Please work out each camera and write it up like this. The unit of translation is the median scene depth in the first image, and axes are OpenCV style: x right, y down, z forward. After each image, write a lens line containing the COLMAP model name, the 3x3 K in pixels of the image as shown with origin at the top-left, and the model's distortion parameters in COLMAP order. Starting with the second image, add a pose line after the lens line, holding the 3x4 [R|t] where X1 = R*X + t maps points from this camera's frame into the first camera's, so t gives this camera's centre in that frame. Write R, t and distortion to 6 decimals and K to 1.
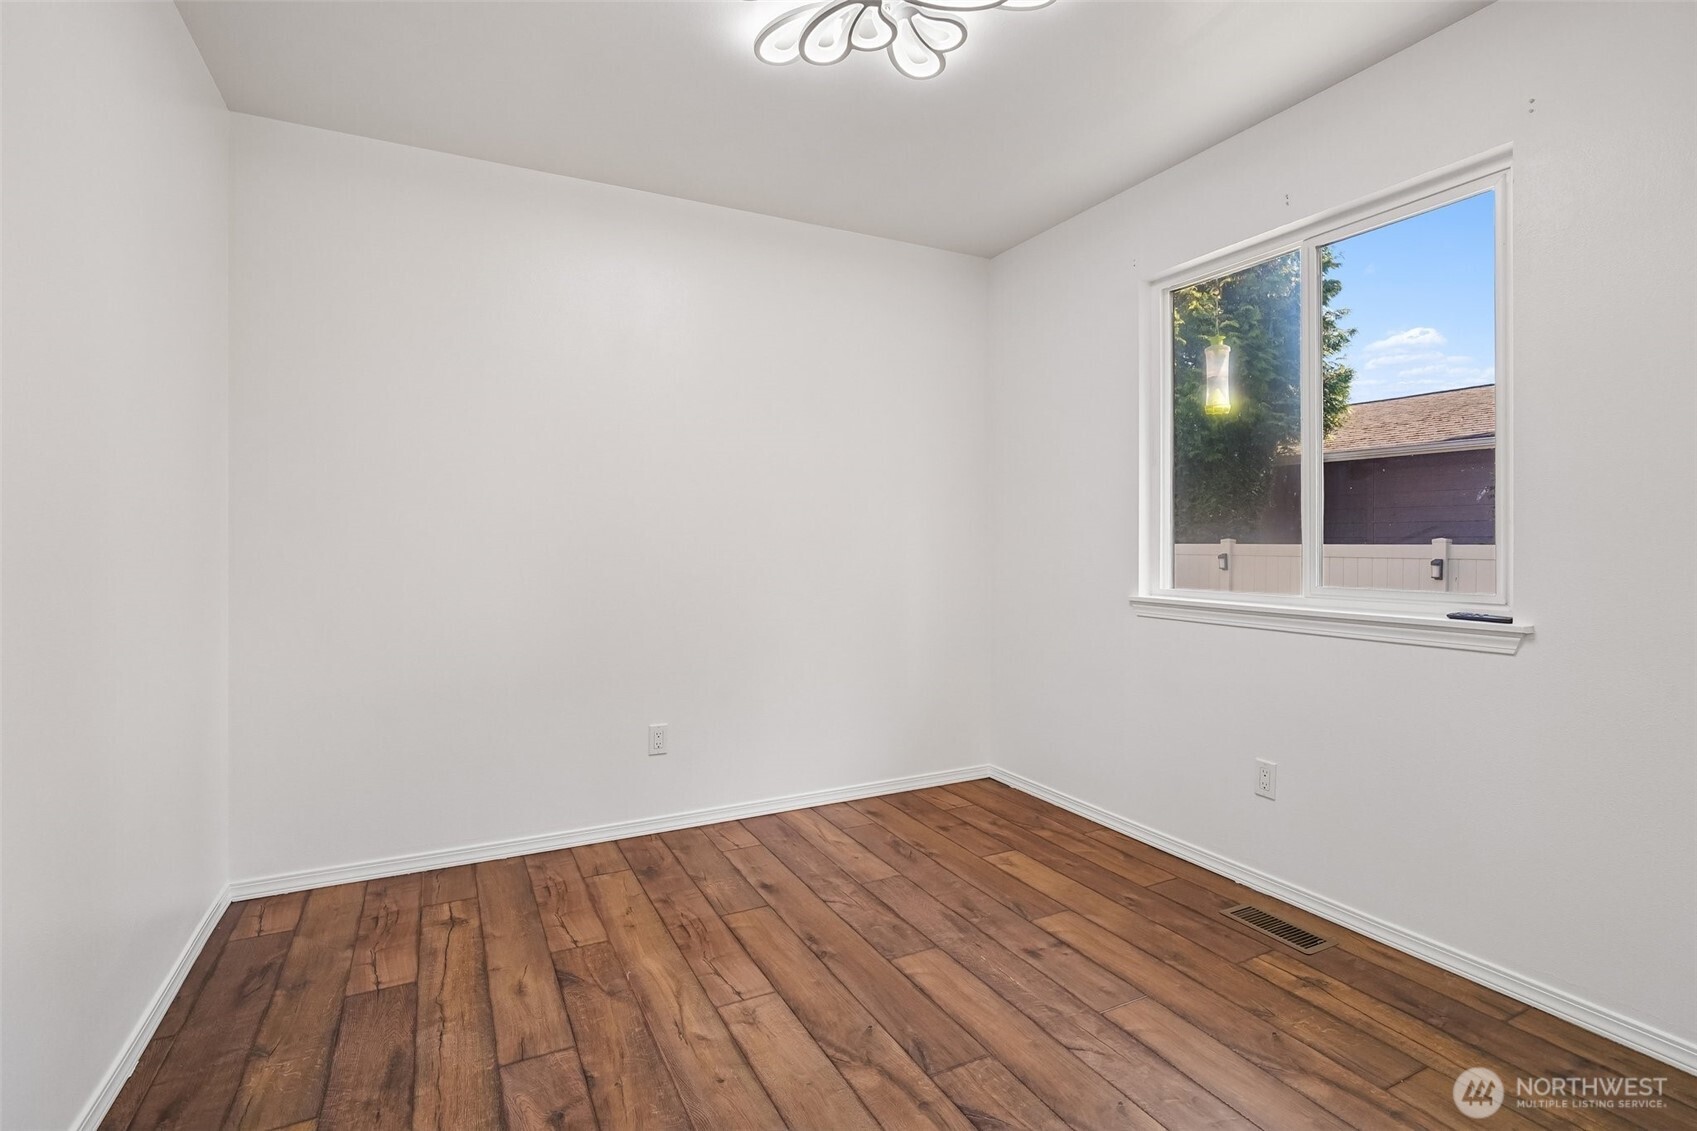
lens RADIAL K [[765.9, 0, 846.1], [0, 765.9, 542.9], [0, 0, 1]] dist [-0.002381, -0.000195]
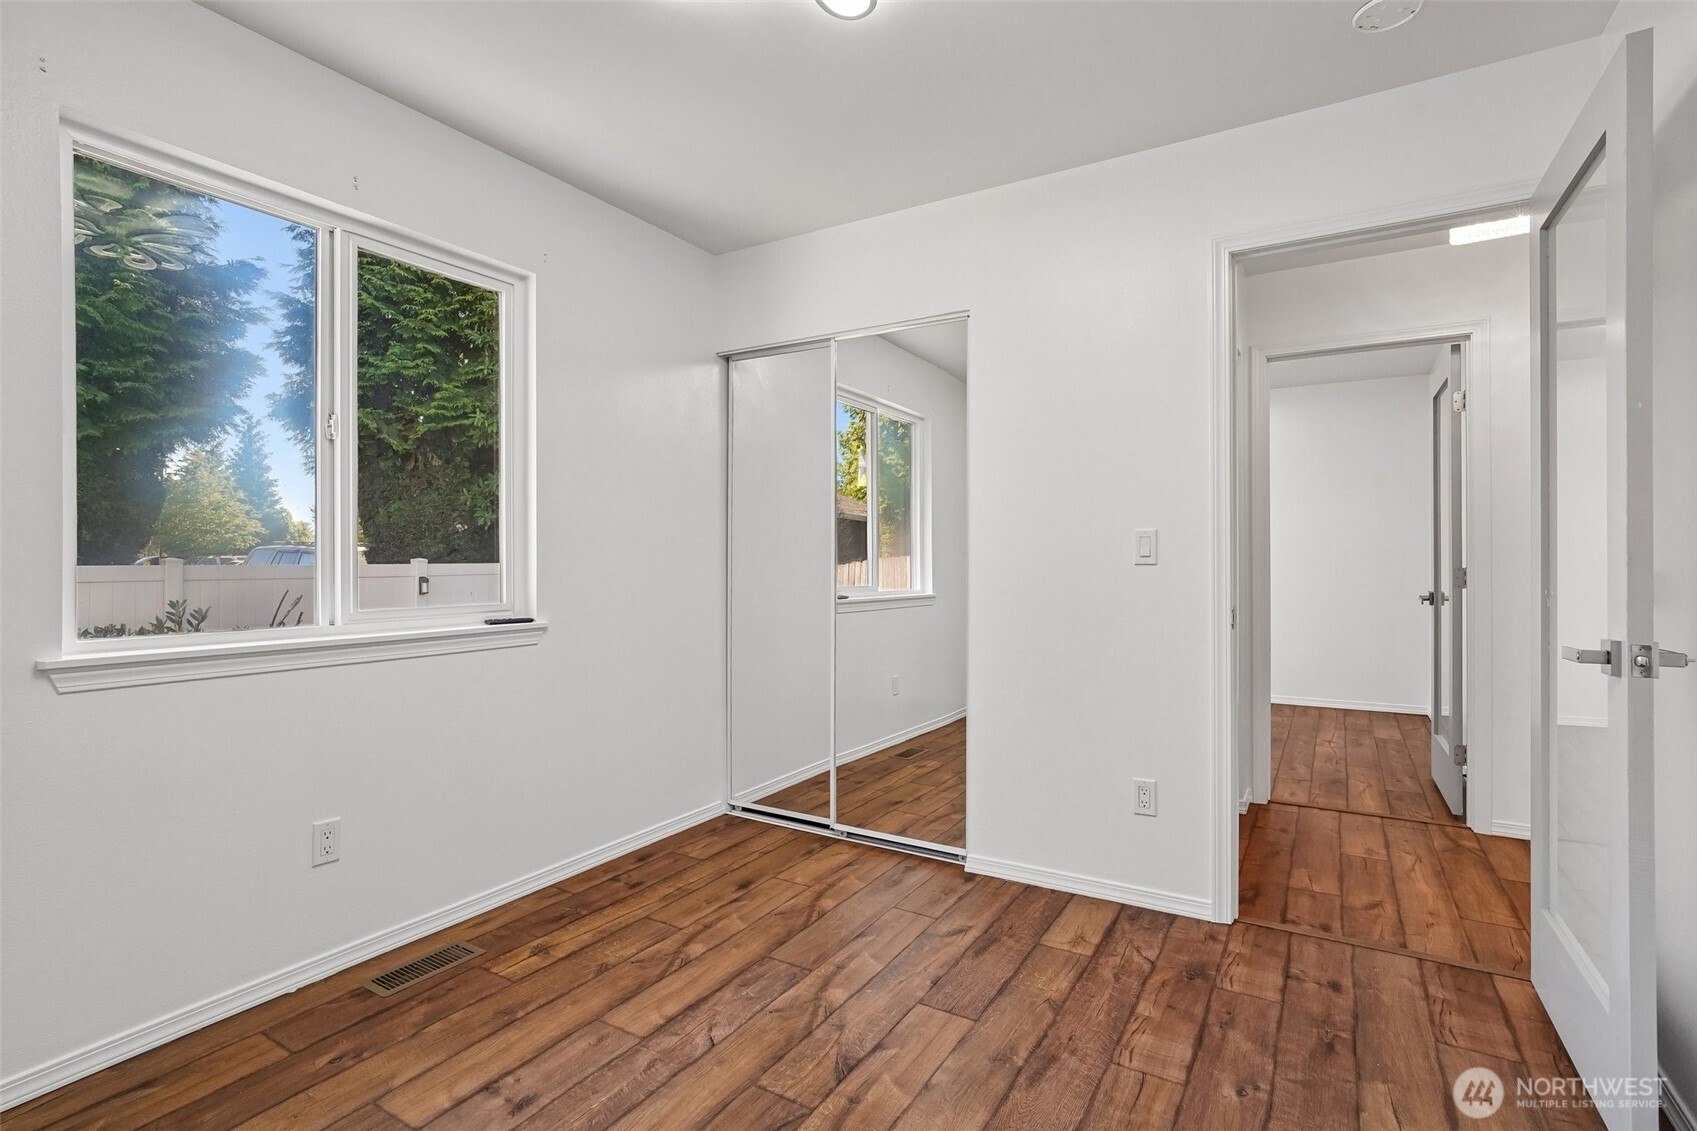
lens RADIAL K [[793.7, 0, 857.1], [0, 793.7, 557.1], [0, 0, 1]] dist [-0.005502, -0.000374]
pose [[-0.503385, 0.003228, 0.864056, -0.638116], [-0.000077, 0.999993, -0.003781, -0.004698], [-0.864062, -0.001970, -0.503381, 1.172196]]
